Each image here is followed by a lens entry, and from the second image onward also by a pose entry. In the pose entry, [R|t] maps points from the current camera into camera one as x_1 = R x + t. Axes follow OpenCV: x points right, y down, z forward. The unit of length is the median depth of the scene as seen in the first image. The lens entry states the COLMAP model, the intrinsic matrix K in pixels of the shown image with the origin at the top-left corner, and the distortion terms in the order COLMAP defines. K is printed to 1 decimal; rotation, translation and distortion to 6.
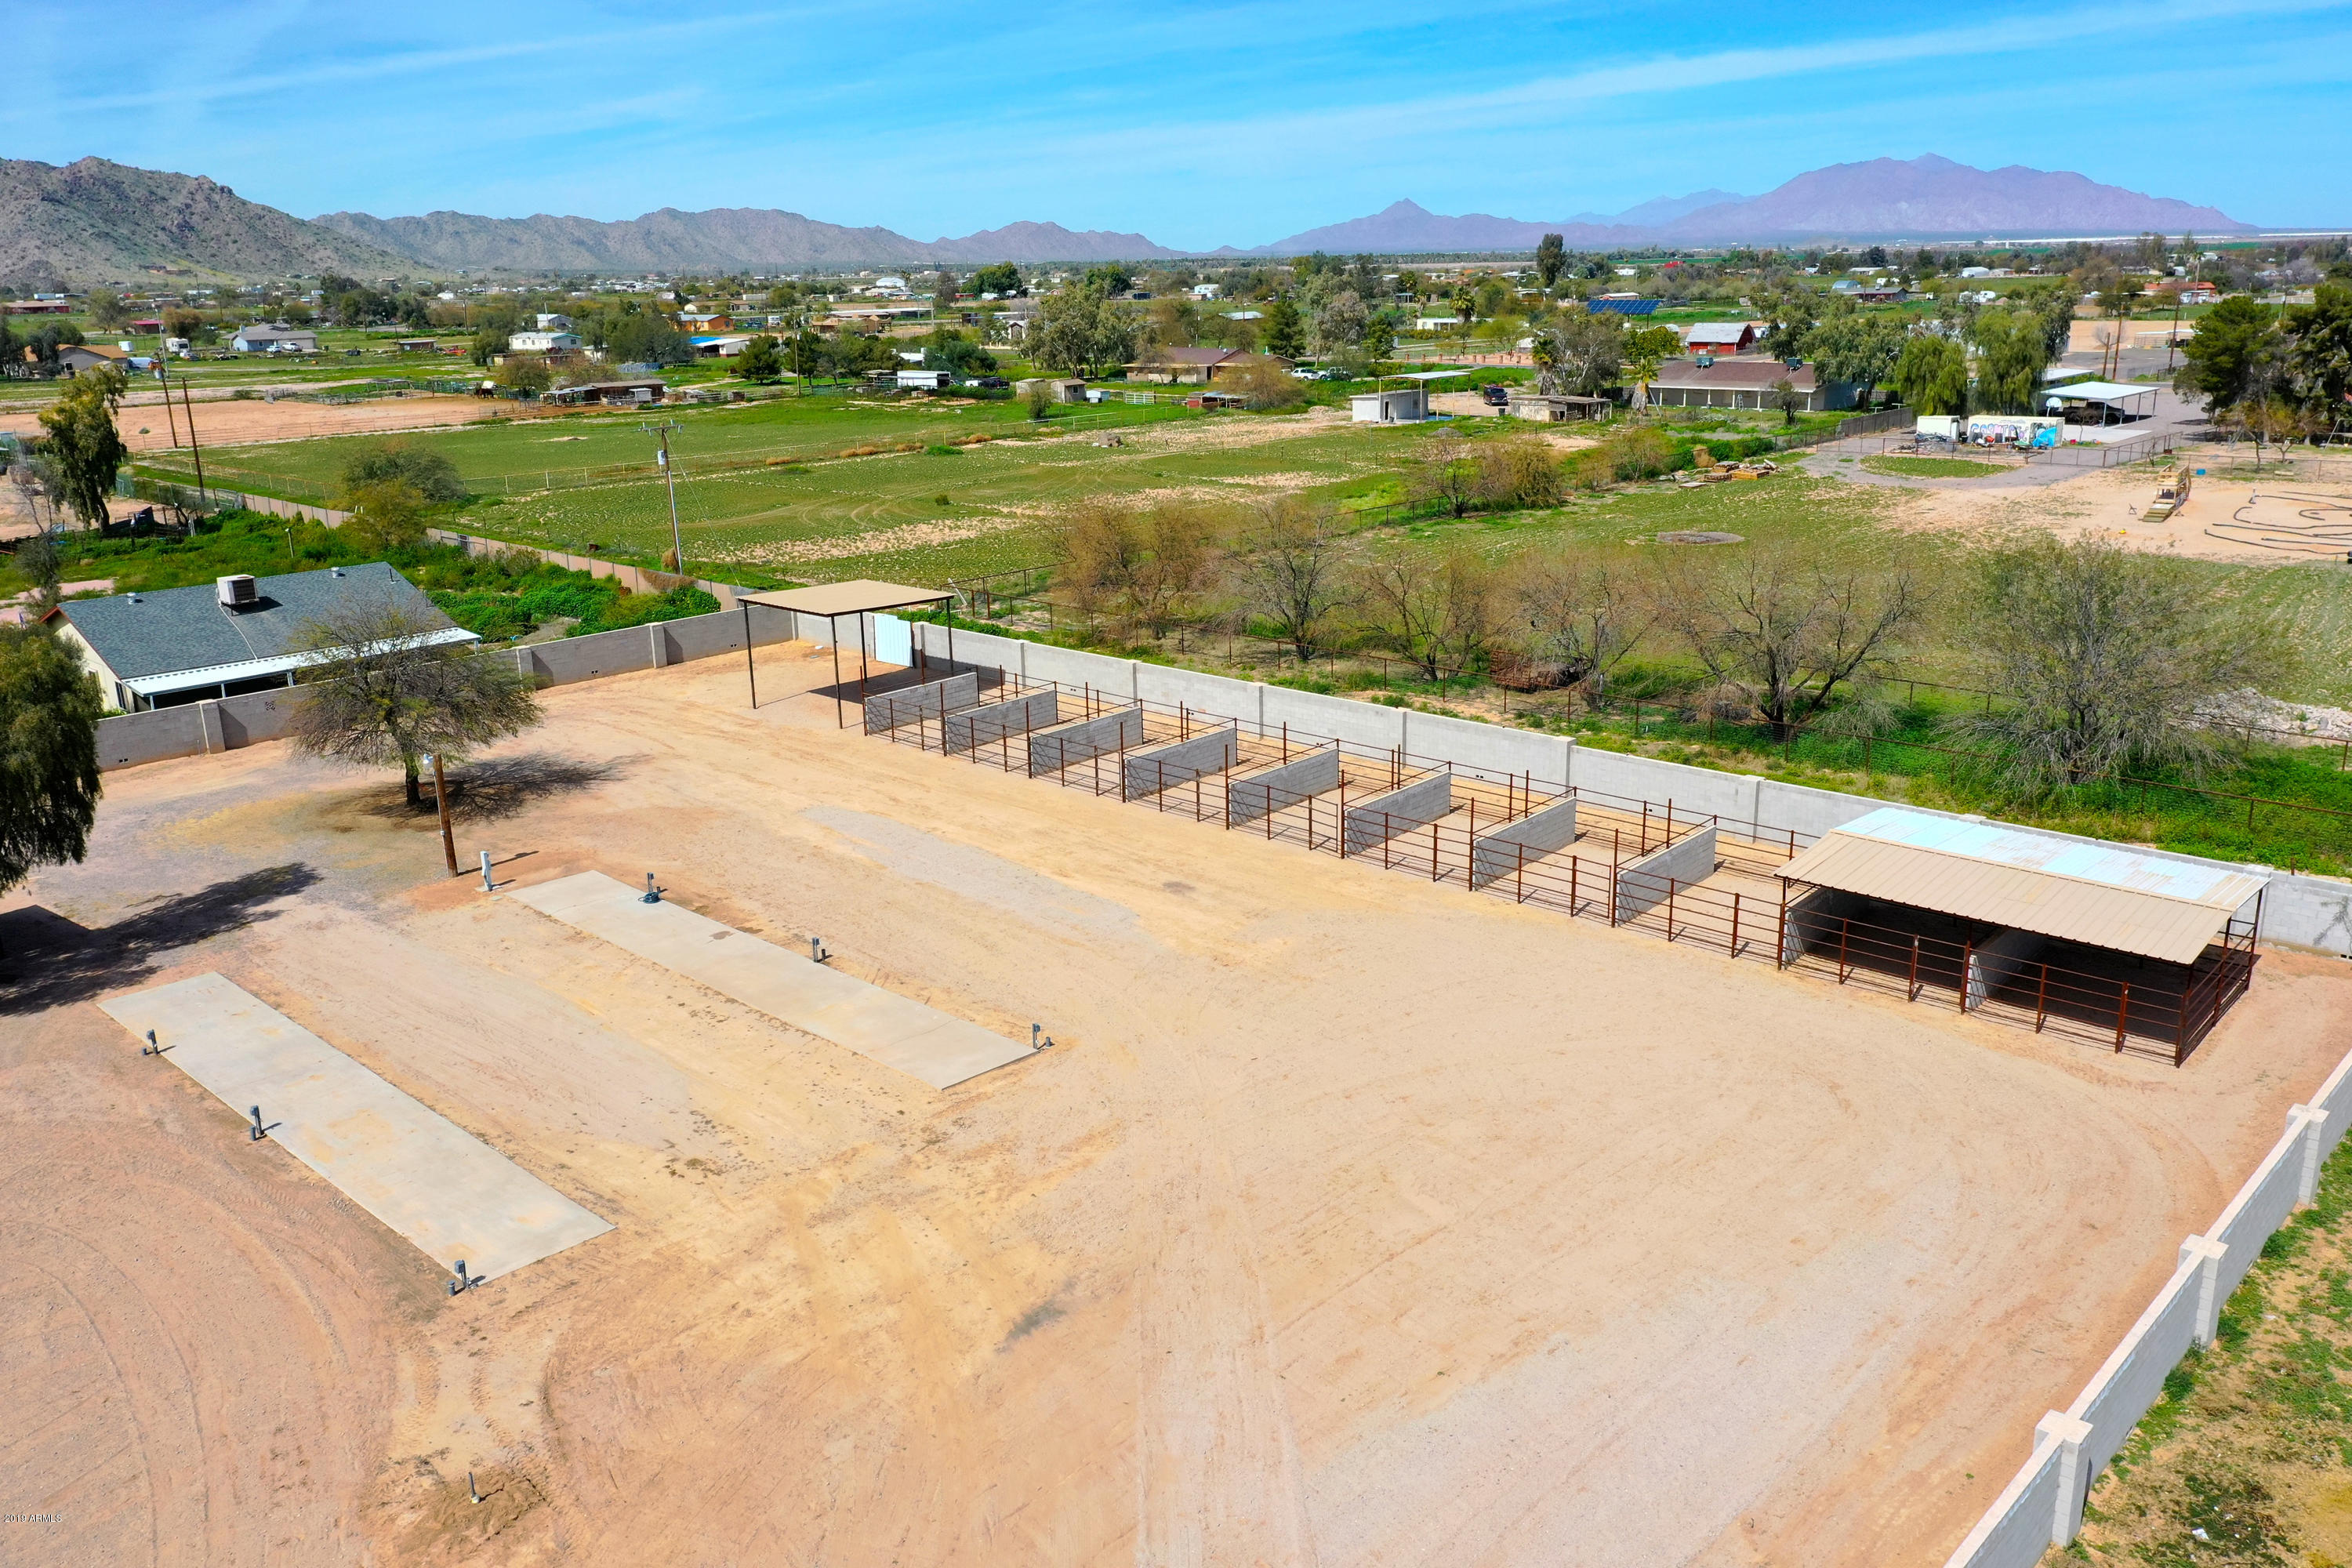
lens RADIAL K [[1835.0, 0, 1176.0], [0, 1835.0, 784.0], [0, 0, 1]] dist [0.052556, 0.007645]
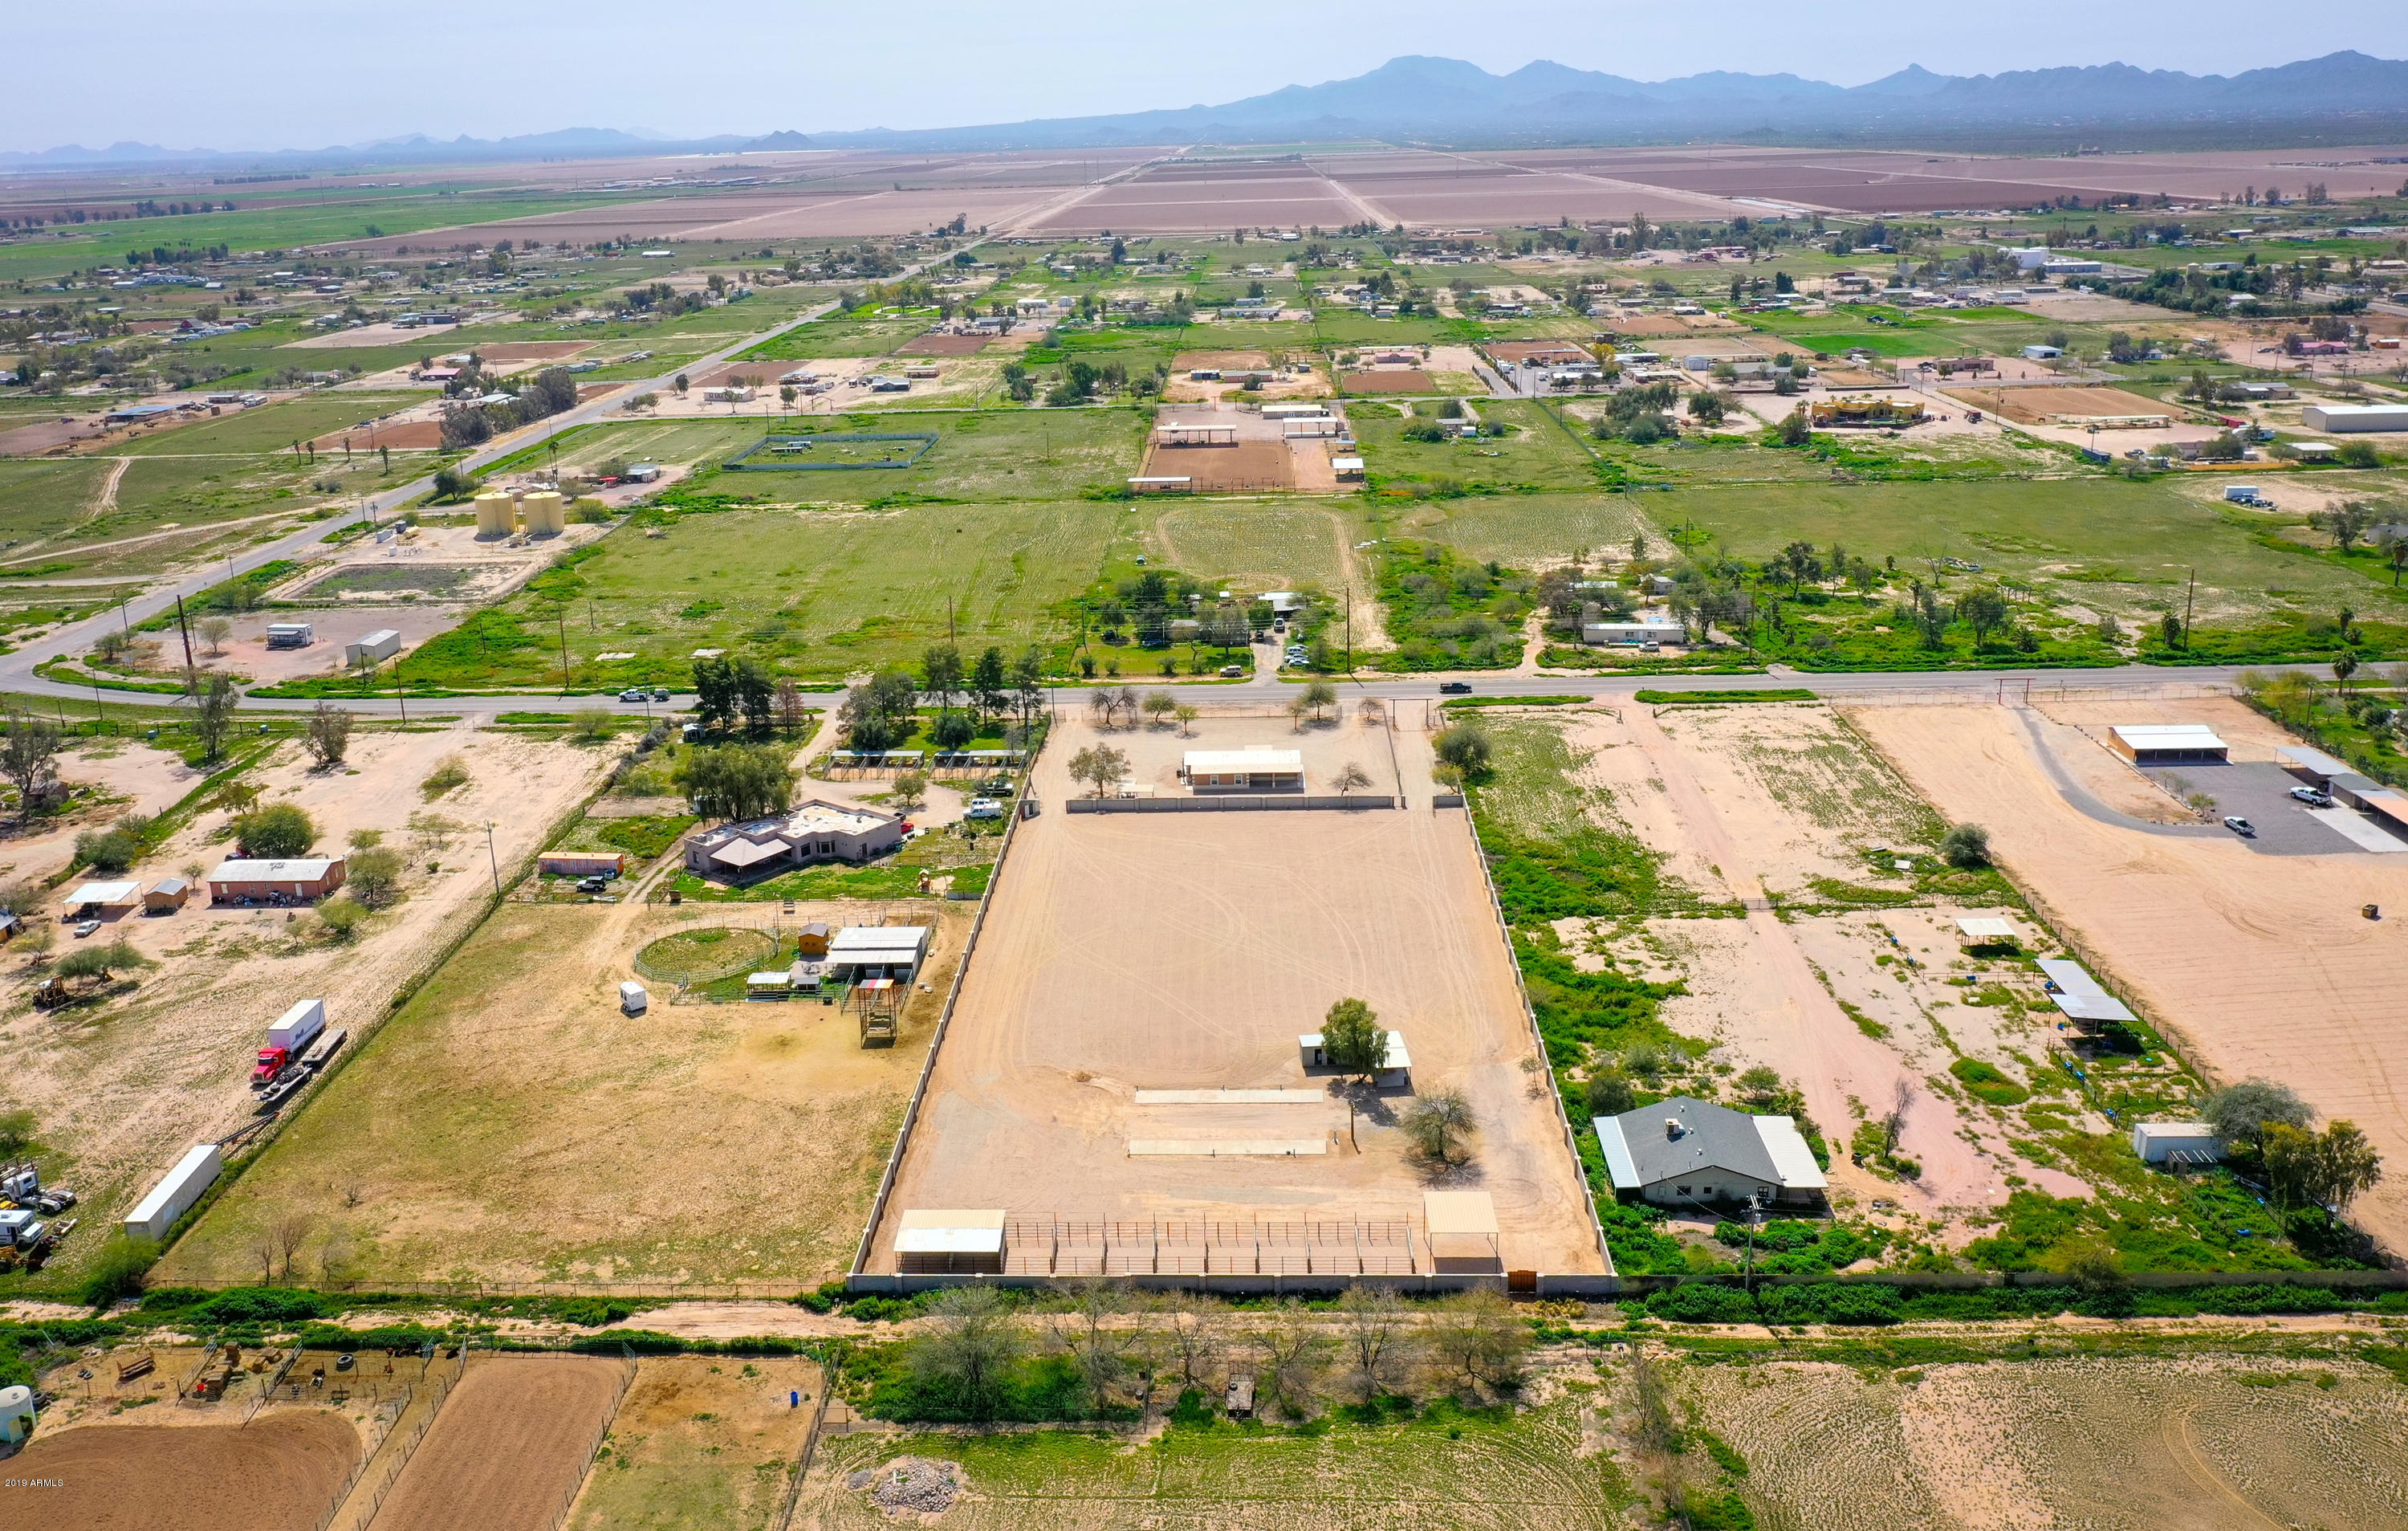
lens RADIAL K [[1949.4, 0, 1204.0], [0, 1949.4, 765.5], [0, 0, 1]] dist [-0.002229, -0.000465]
pose [[-0.746288, 0.227371, -0.625585, 1.941007], [-0.160381, 0.850735, 0.500528, -2.341970], [0.646012, 0.473870, -0.598428, 2.727016]]
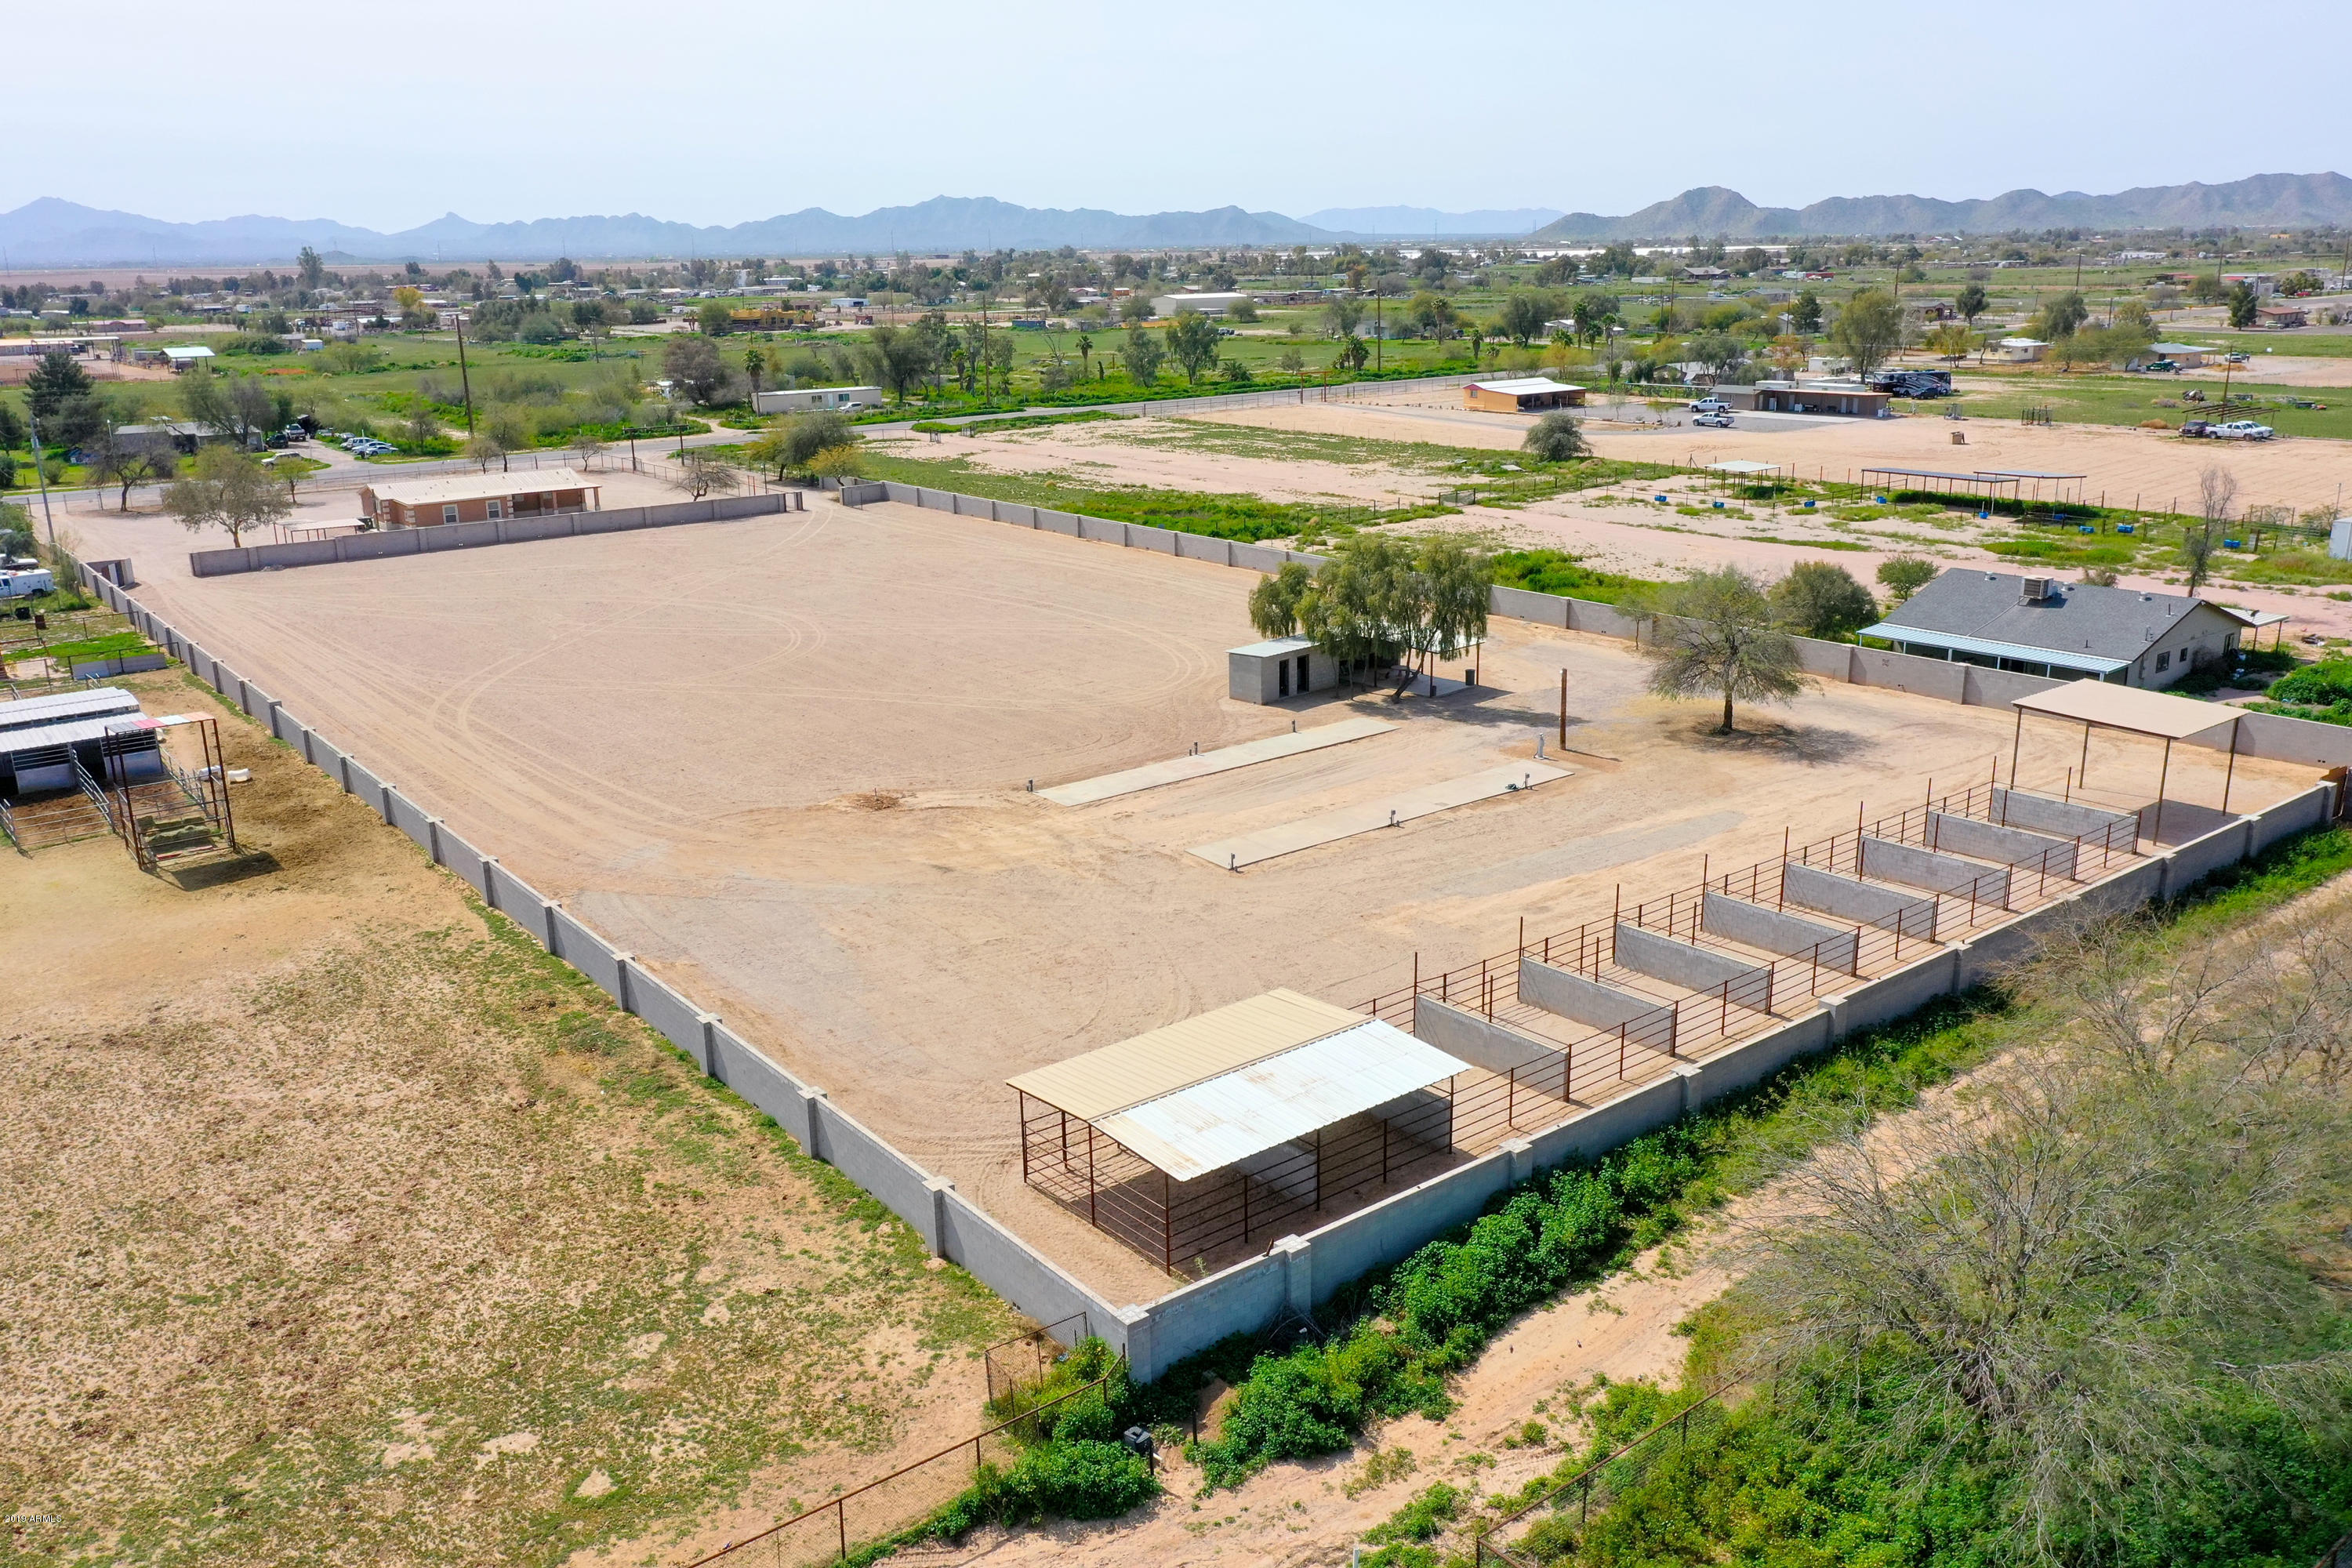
lens RADIAL K [[1835.0, 0, 1176.0], [0, 1835.0, 784.0], [0, 0, 1]] dist [0.052556, 0.007645]
pose [[-0.158578, 0.292436, -0.943045, 1.166988], [-0.252906, 0.911235, 0.325099, -0.356412], [0.954406, 0.290056, -0.070543, 0.843930]]
